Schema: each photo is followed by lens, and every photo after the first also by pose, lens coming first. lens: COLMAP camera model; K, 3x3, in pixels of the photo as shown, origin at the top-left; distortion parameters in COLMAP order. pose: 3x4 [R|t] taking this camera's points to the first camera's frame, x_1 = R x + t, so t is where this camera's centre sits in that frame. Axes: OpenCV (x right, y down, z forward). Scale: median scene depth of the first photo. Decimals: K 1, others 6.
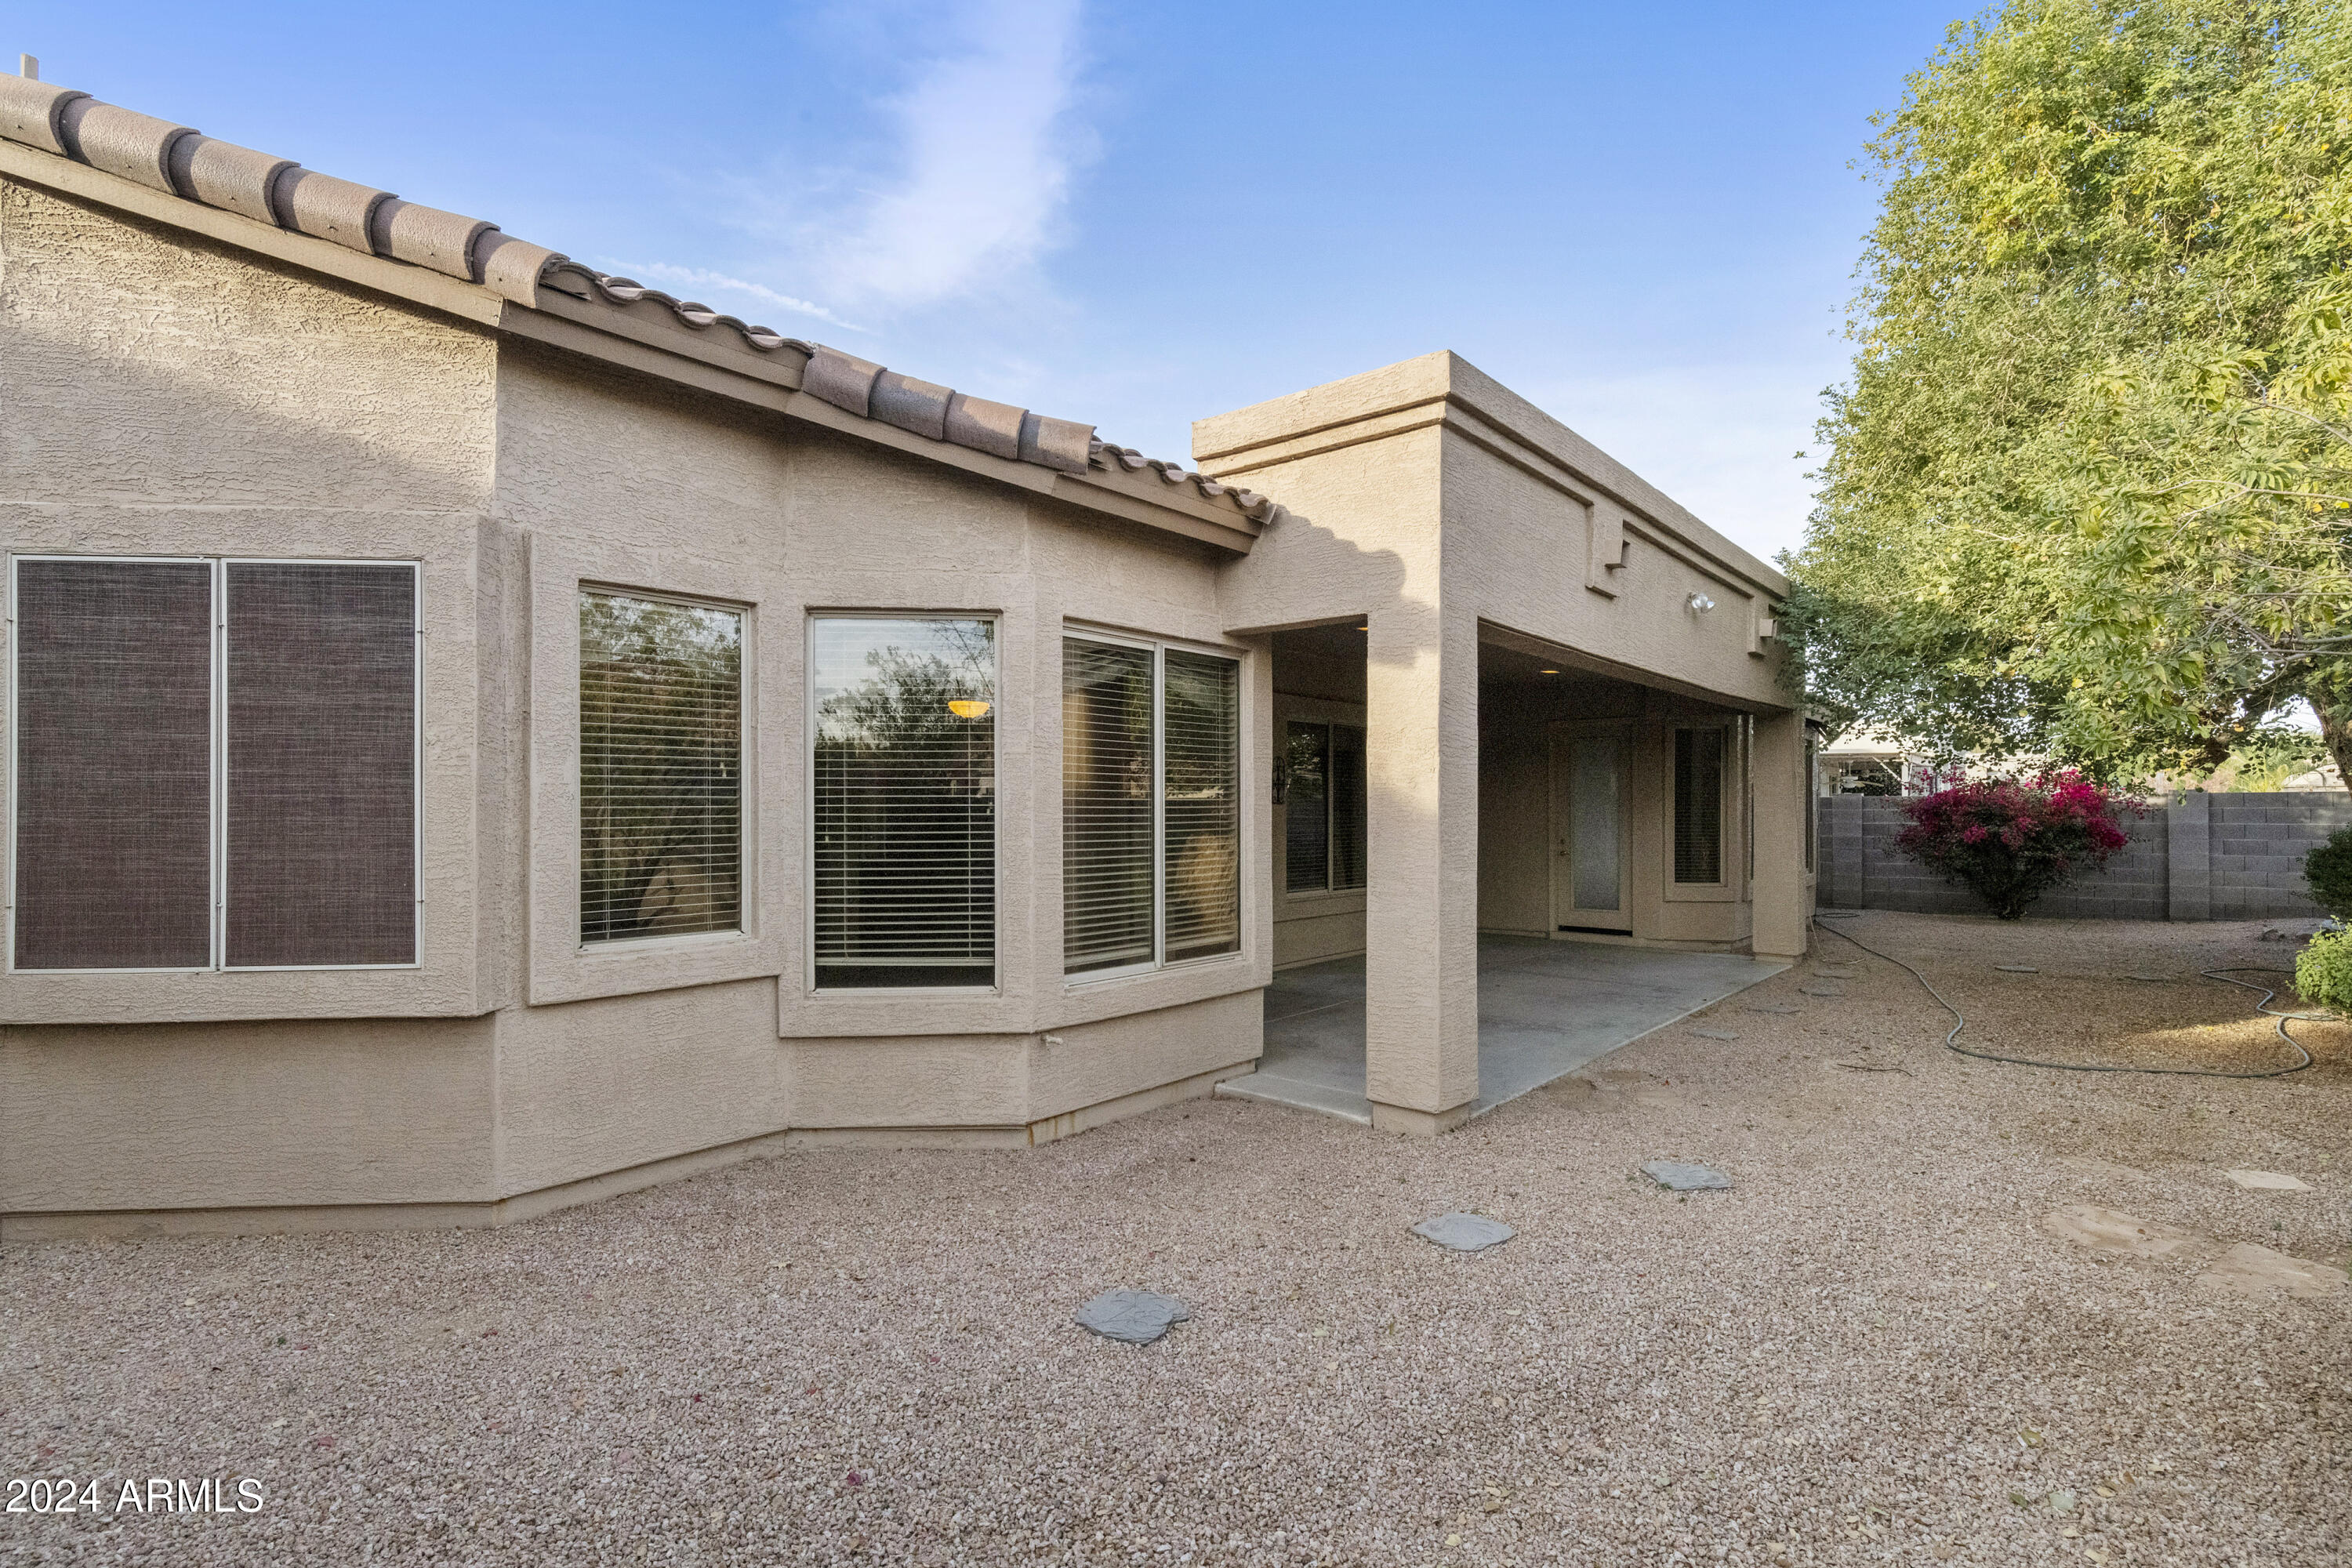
lens RADIAL K [[1086.2, 0, 1187.6], [0, 1086.2, 802.1], [0, 0, 1]] dist [0.004959, -0.000250]
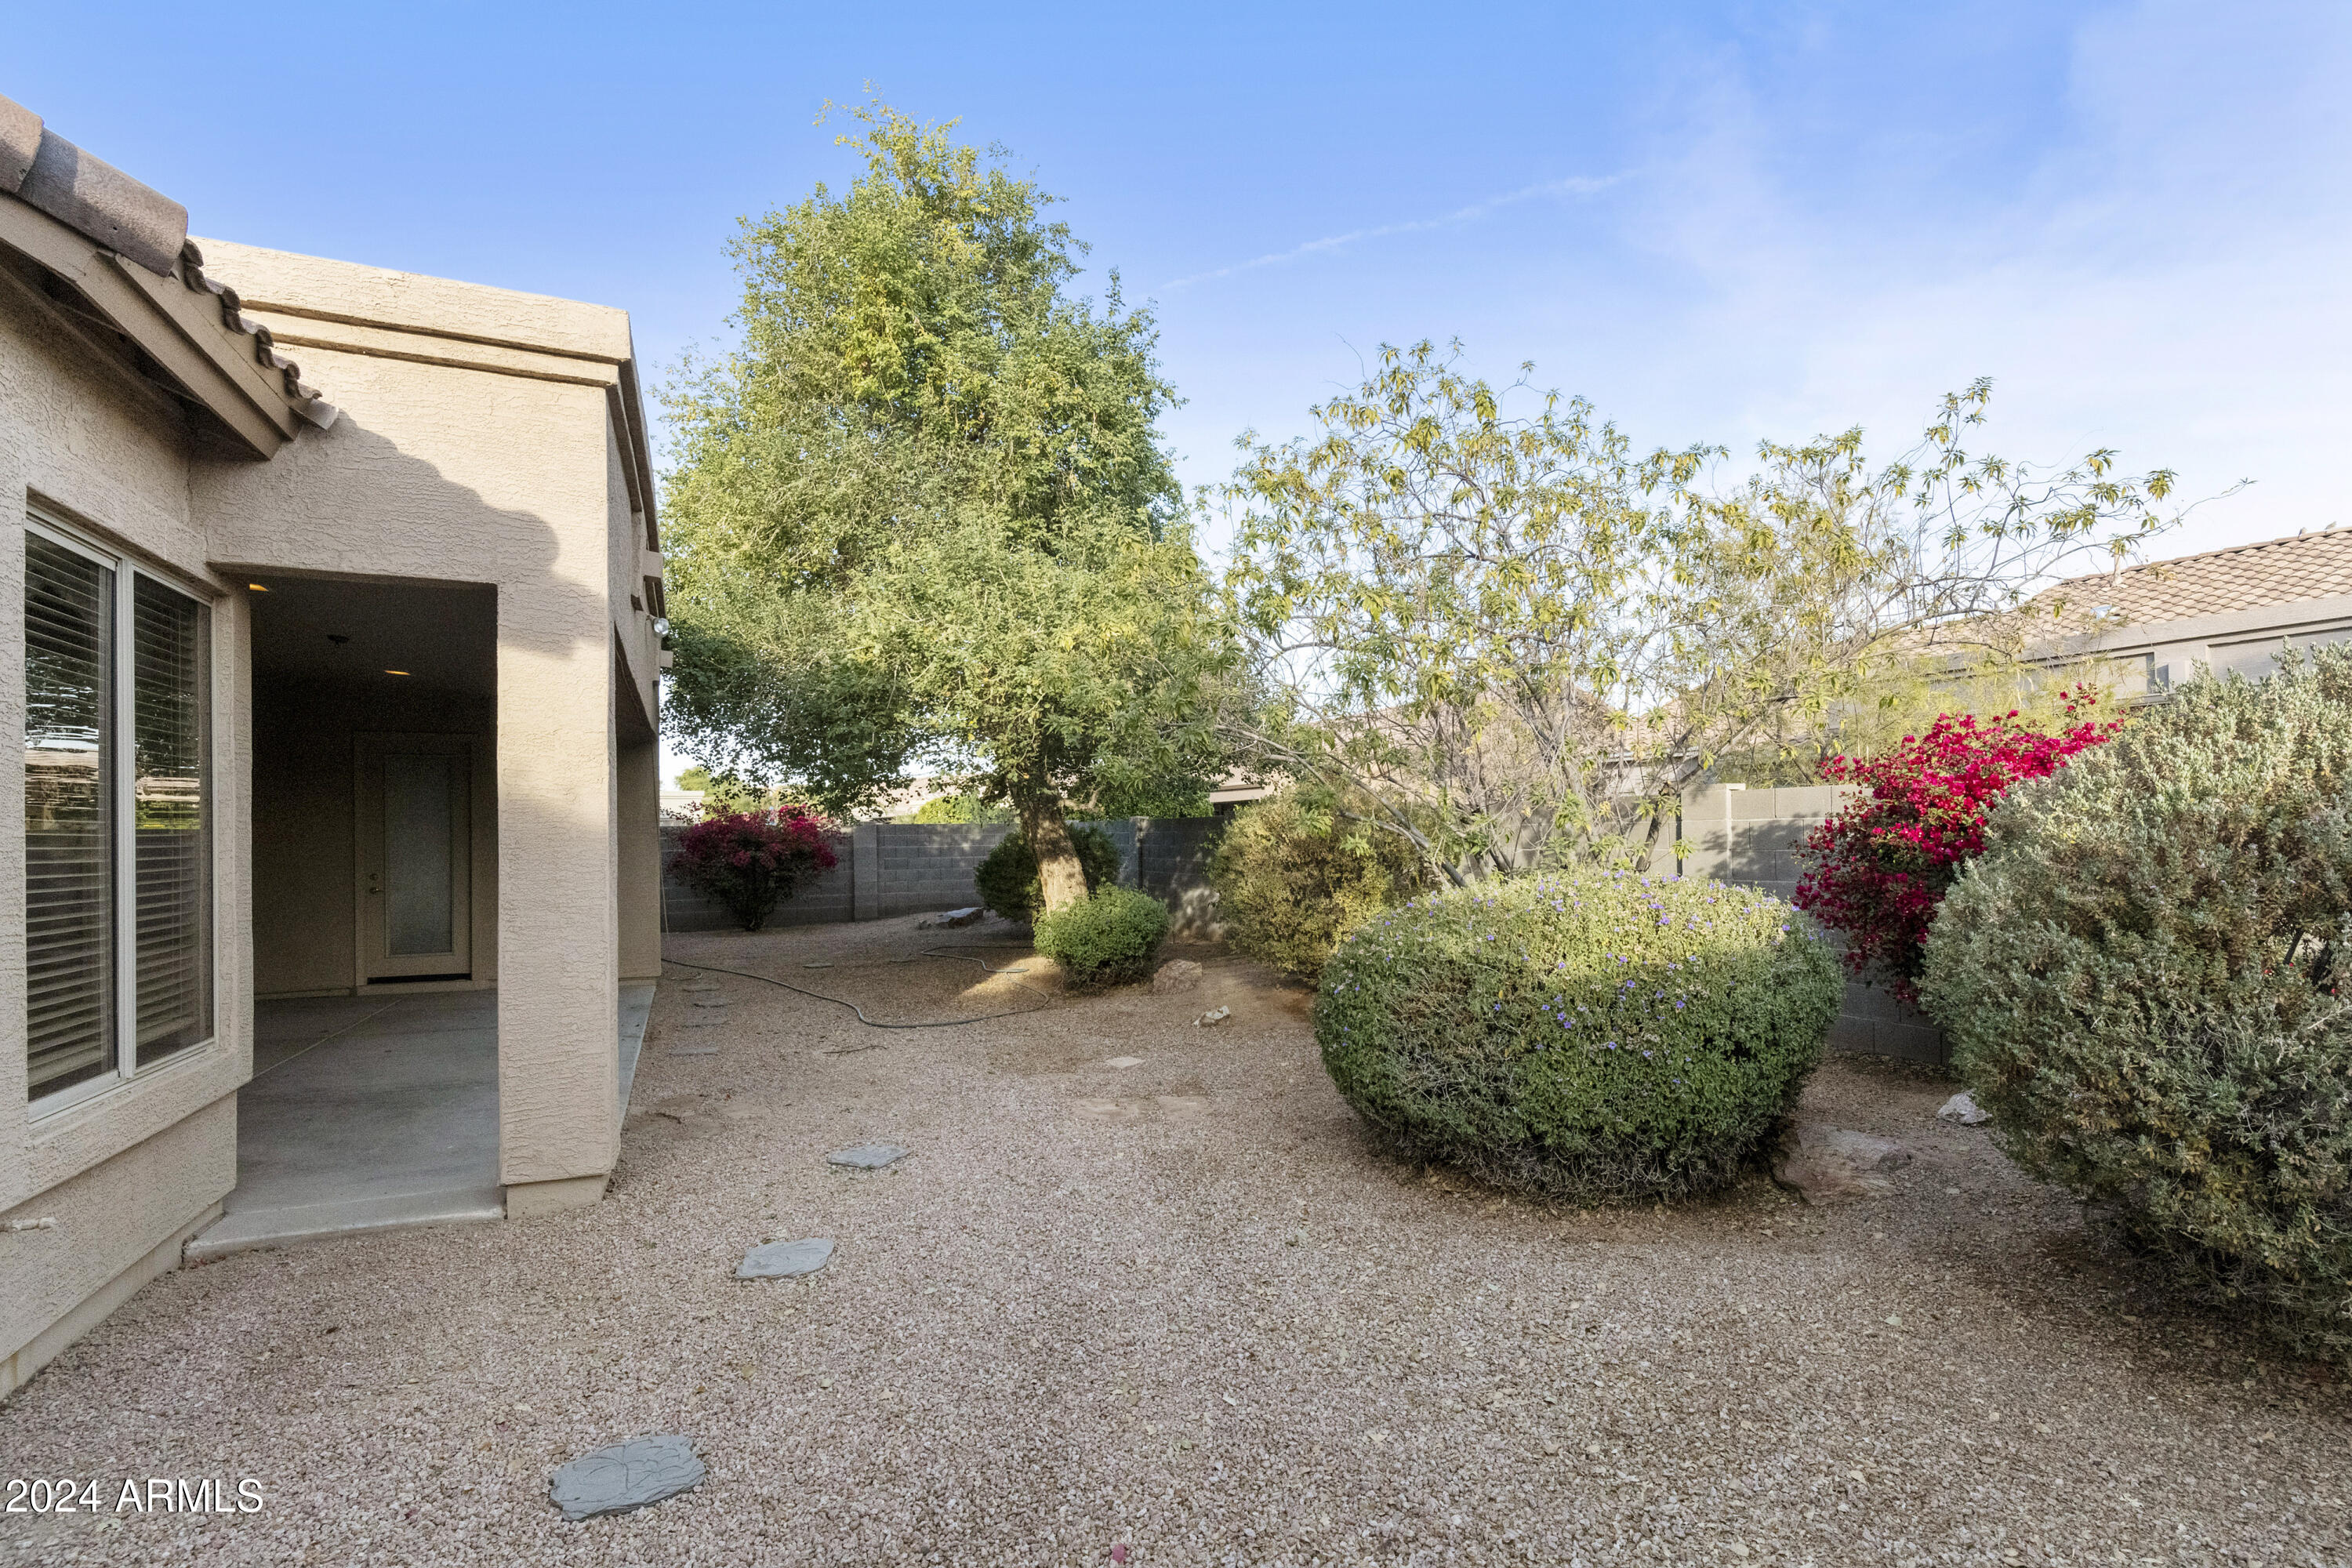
lens RADIAL K [[1086.2, 0, 1193.9], [0, 1086.2, 815.7], [0, 0, 1]] dist [0.004959, -0.000250]
pose [[0.448110, 0.013277, 0.893880, -0.319483], [0.002770, 0.999864, -0.016240, 0.013532], [-0.893974, 0.009753, 0.448012, 0.170763]]
